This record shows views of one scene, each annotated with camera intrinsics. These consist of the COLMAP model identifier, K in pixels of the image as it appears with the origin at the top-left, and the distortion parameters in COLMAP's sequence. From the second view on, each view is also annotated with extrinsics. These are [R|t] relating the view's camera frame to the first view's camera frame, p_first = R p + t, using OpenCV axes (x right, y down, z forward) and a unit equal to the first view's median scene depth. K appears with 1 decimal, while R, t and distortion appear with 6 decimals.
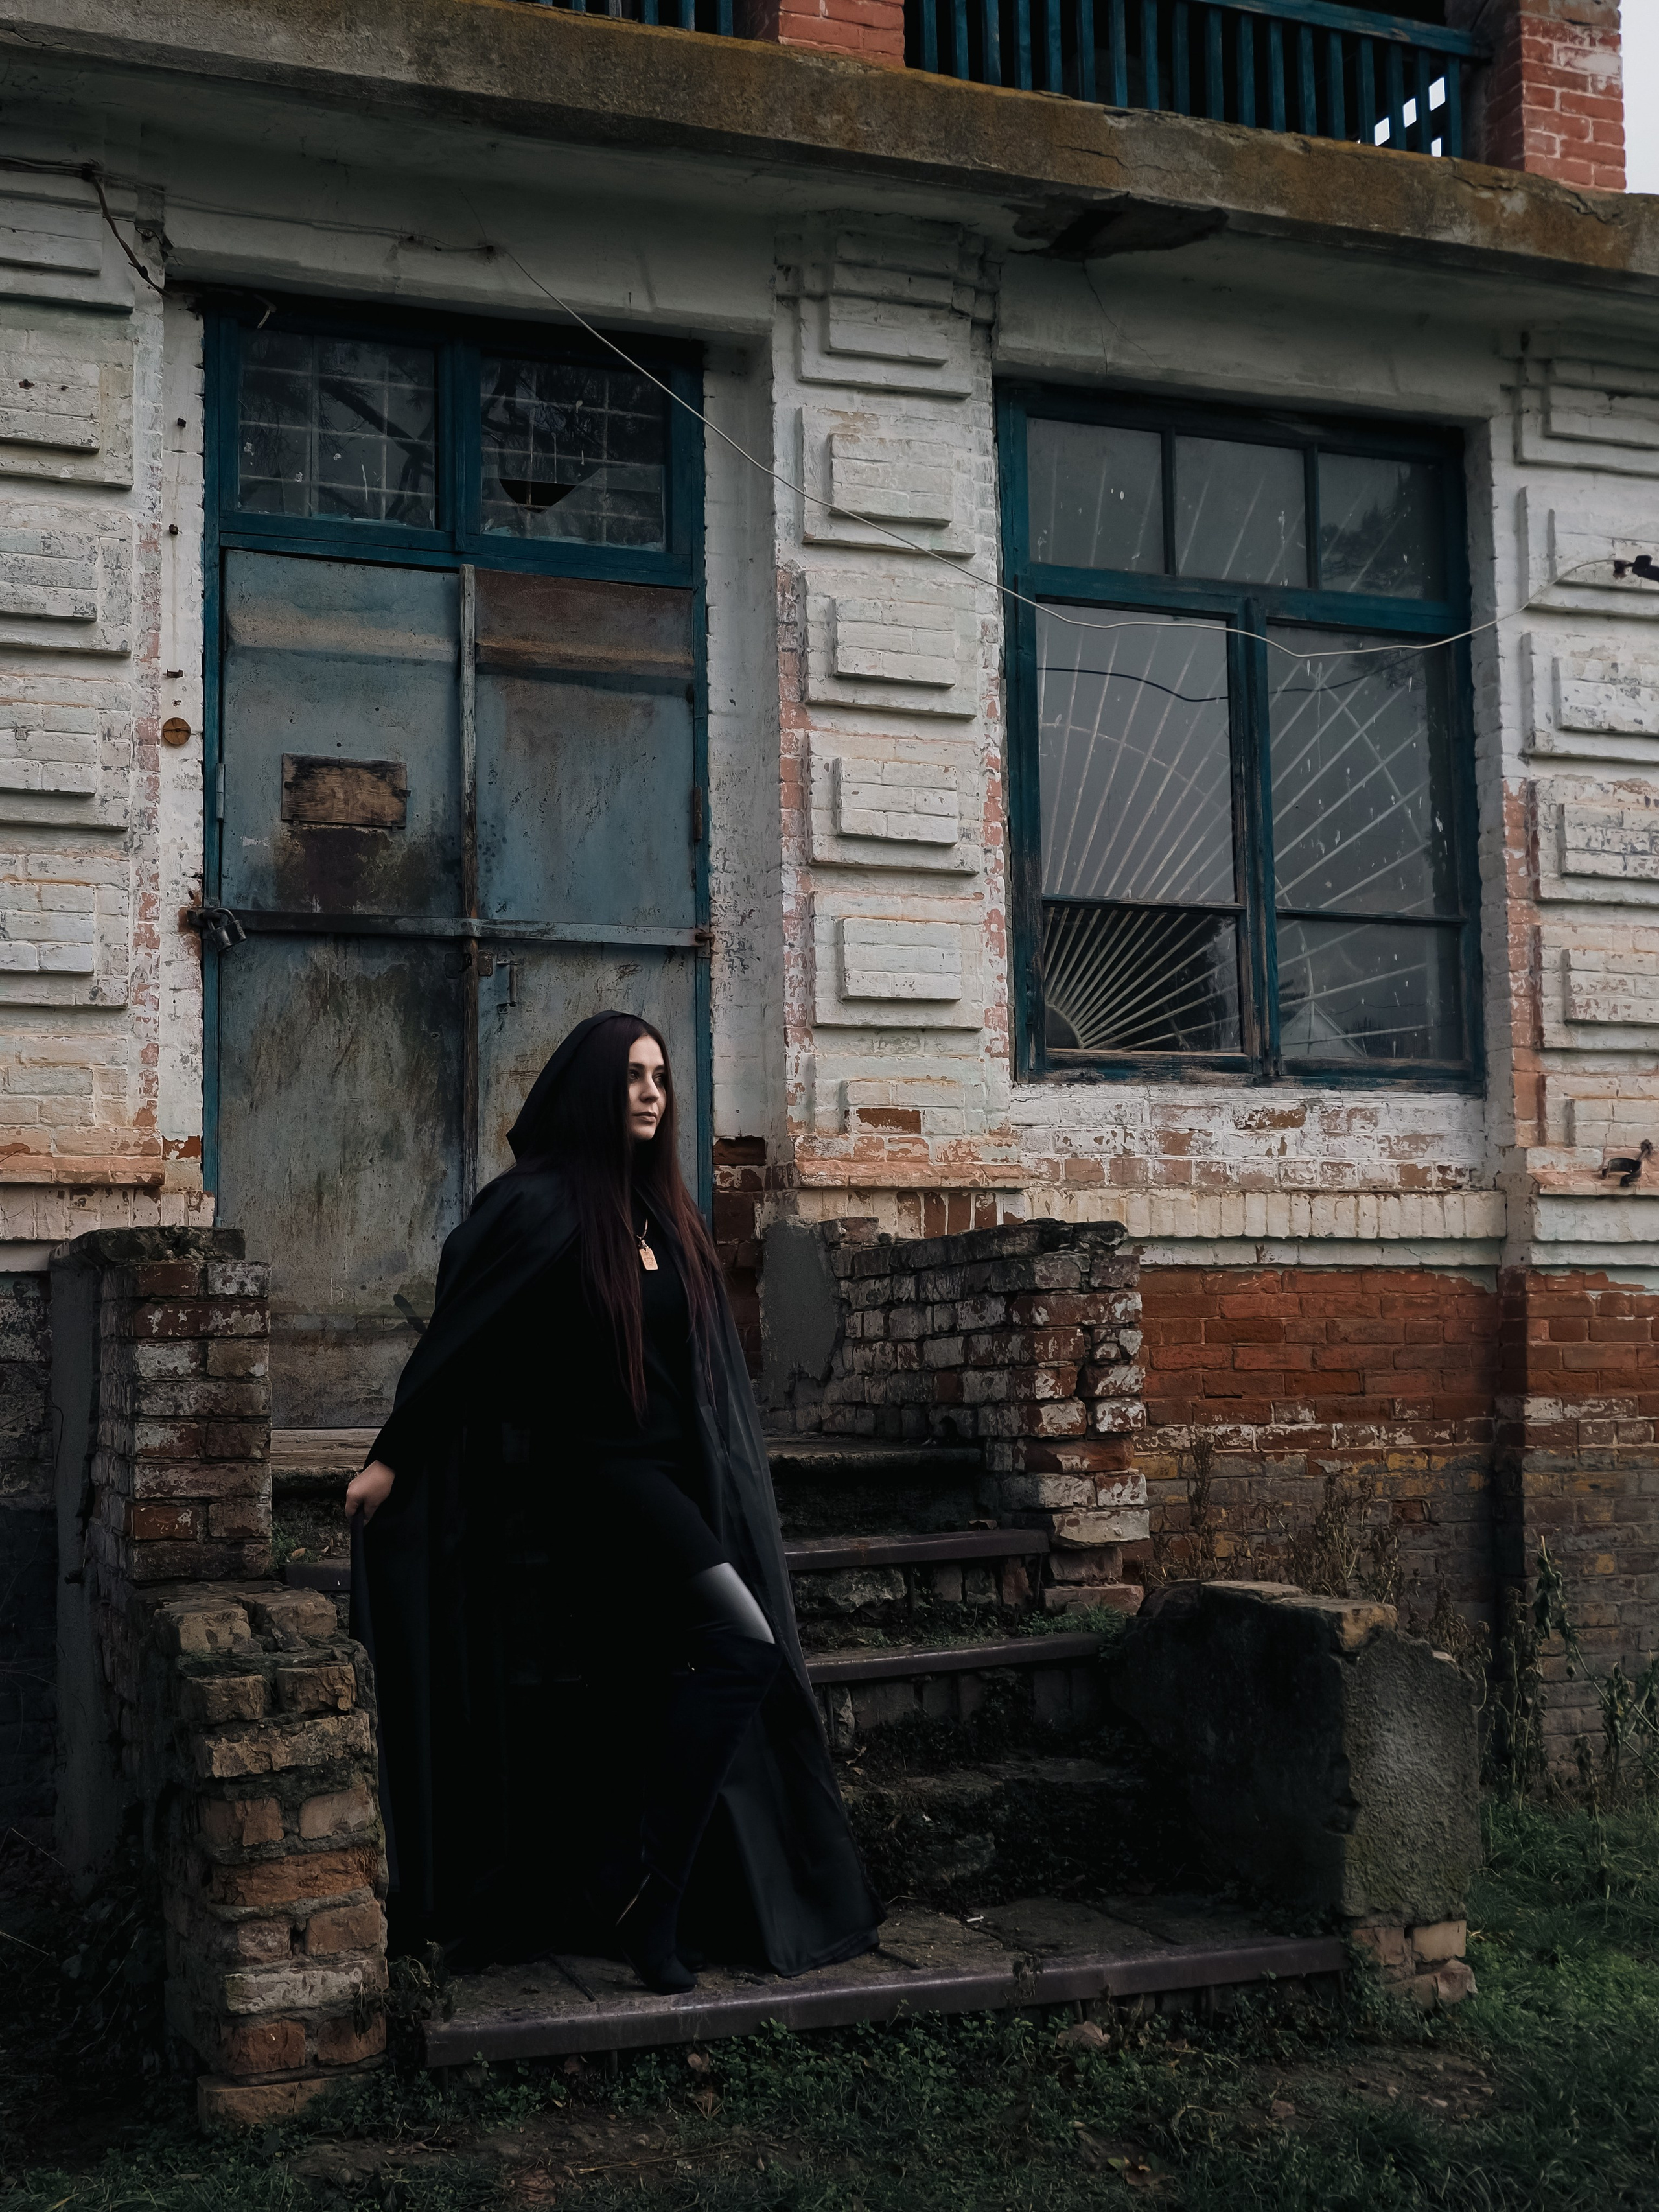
lens RADIAL K [[2568.5, 0, 831.6], [0, 2568.5, 1207.1], [0, 0, 1]] dist [-0.071542, 0.015006]
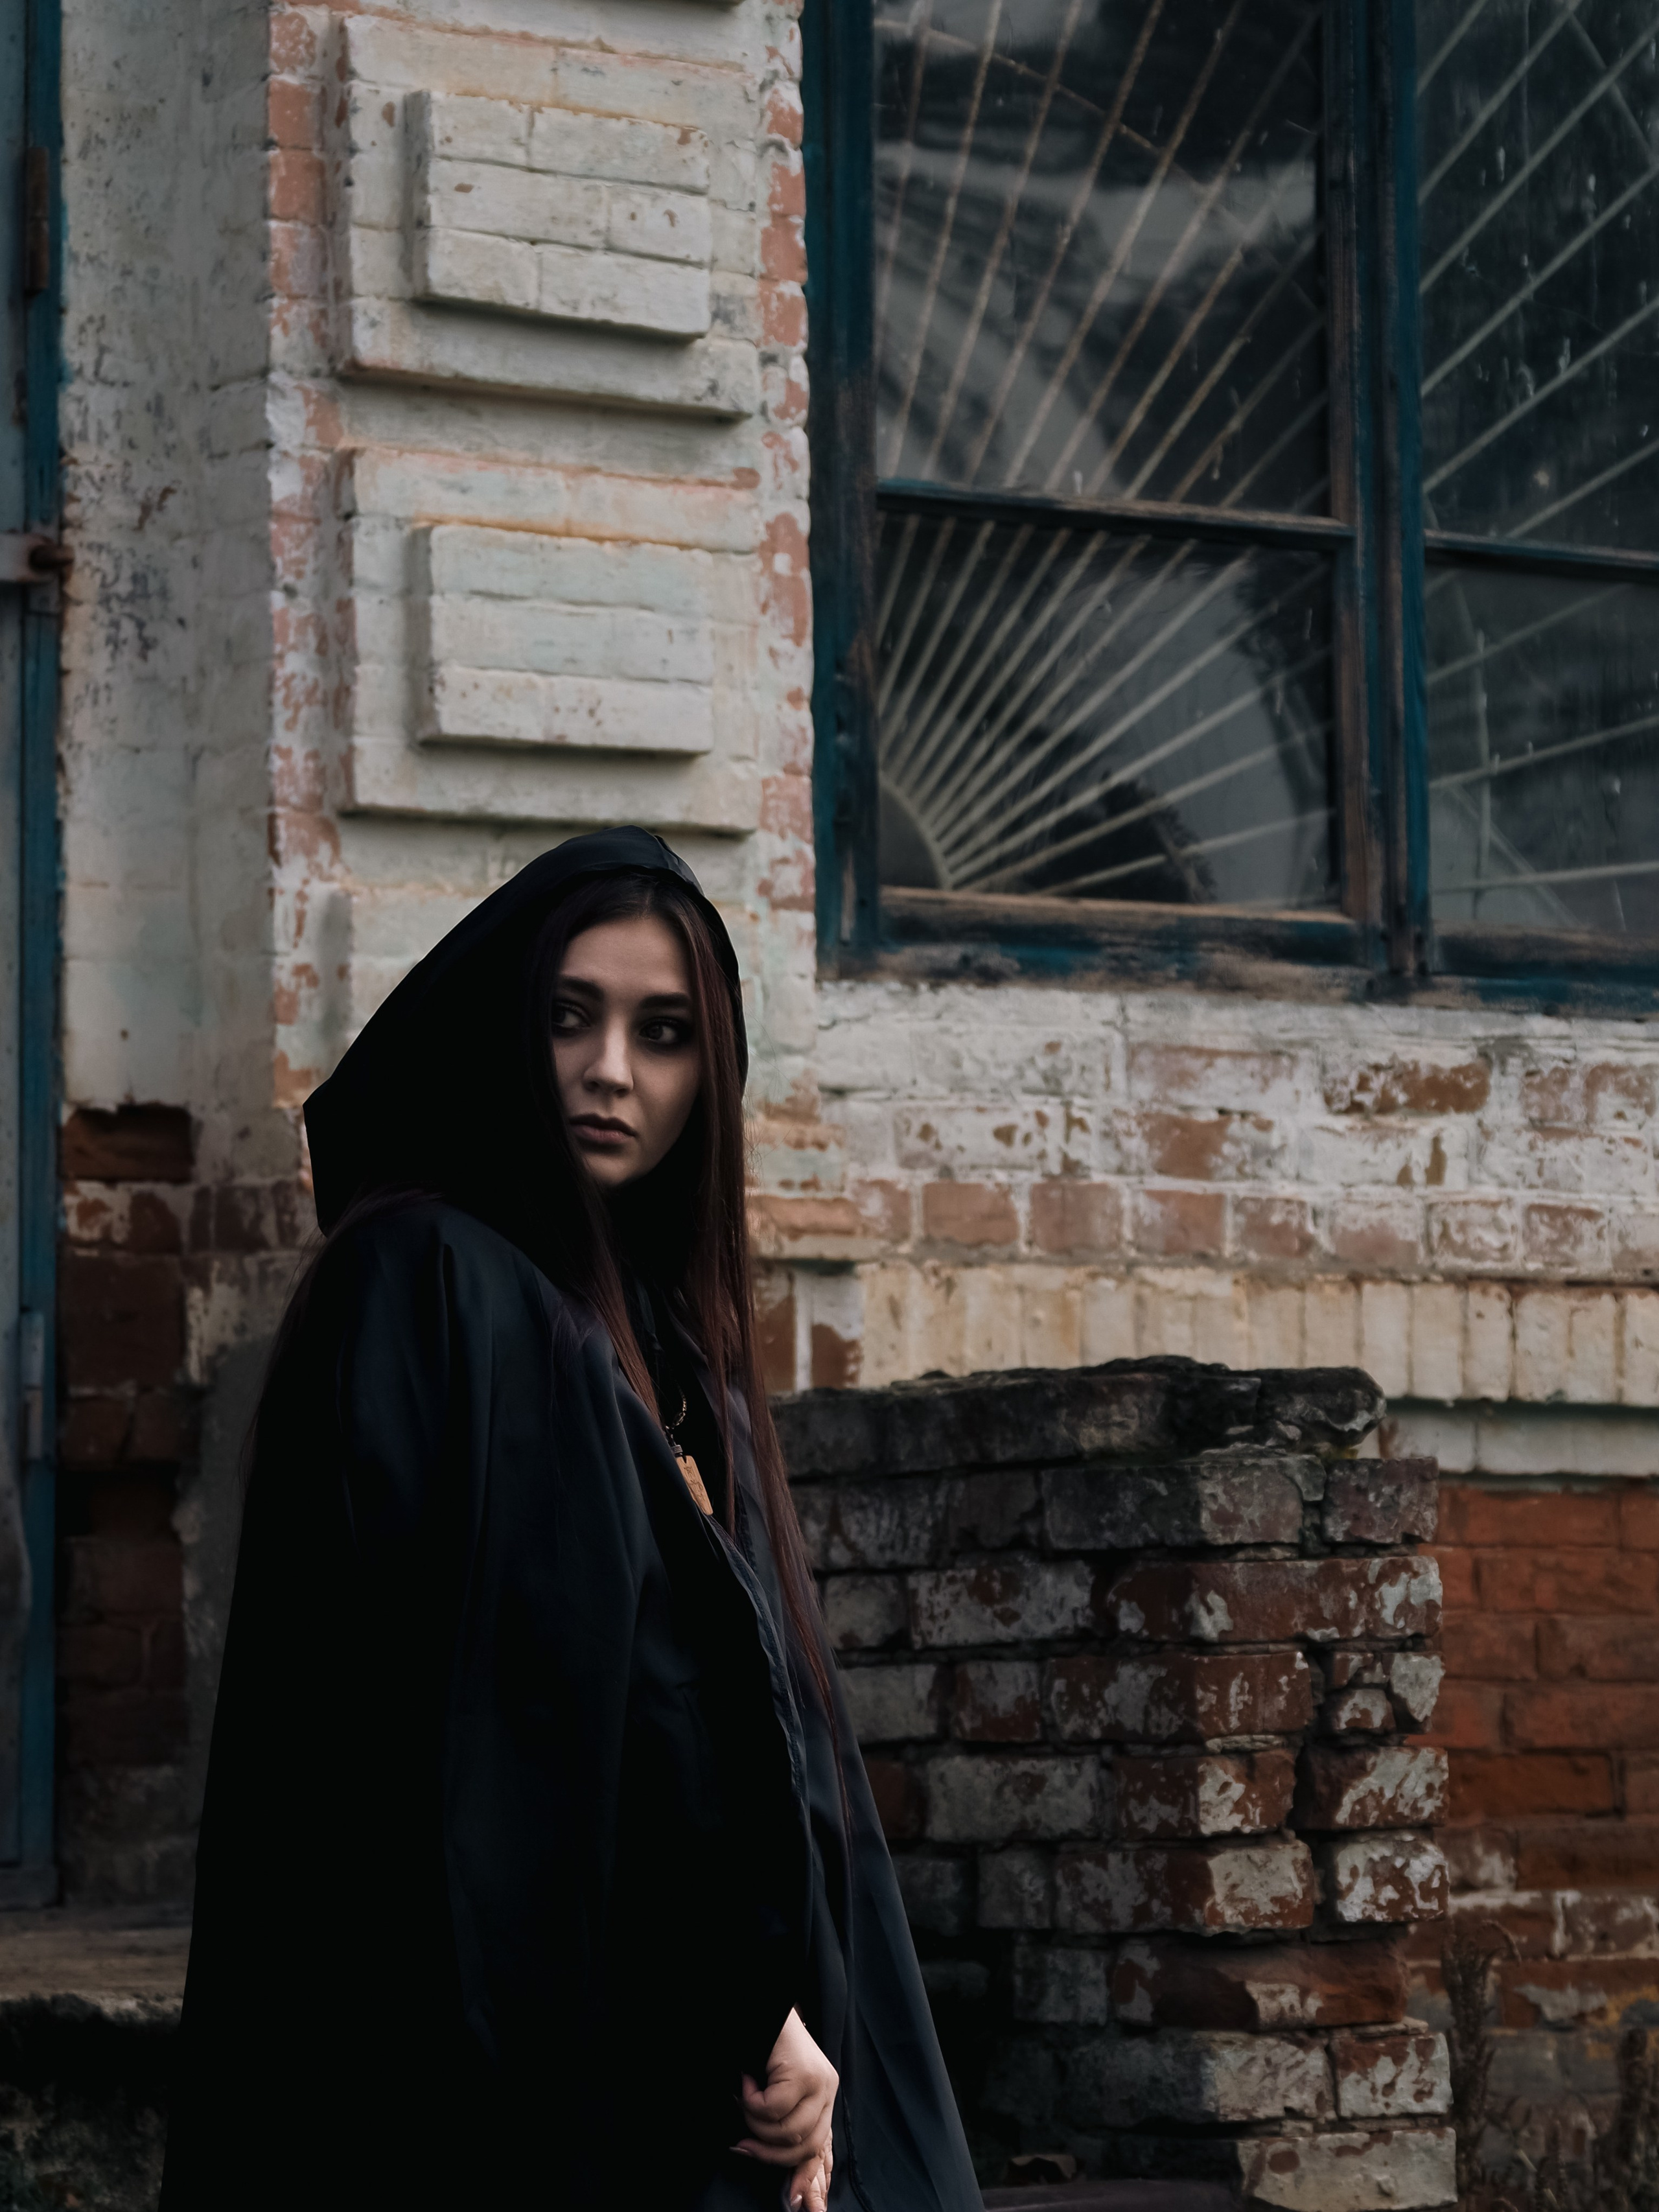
lens RADIAL K [[7107.3, 0, 827.1], [0, 7107.3, 1071.0], [0, 0, 1]] dist [0.091212, -0.453561]
pose [[0.975519, 0.028714, 0.218033, -0.159874], [-0.023116, 0.999335, -0.028183, -0.005725], [-0.218697, 0.022453, 0.975534, -0.015787]]
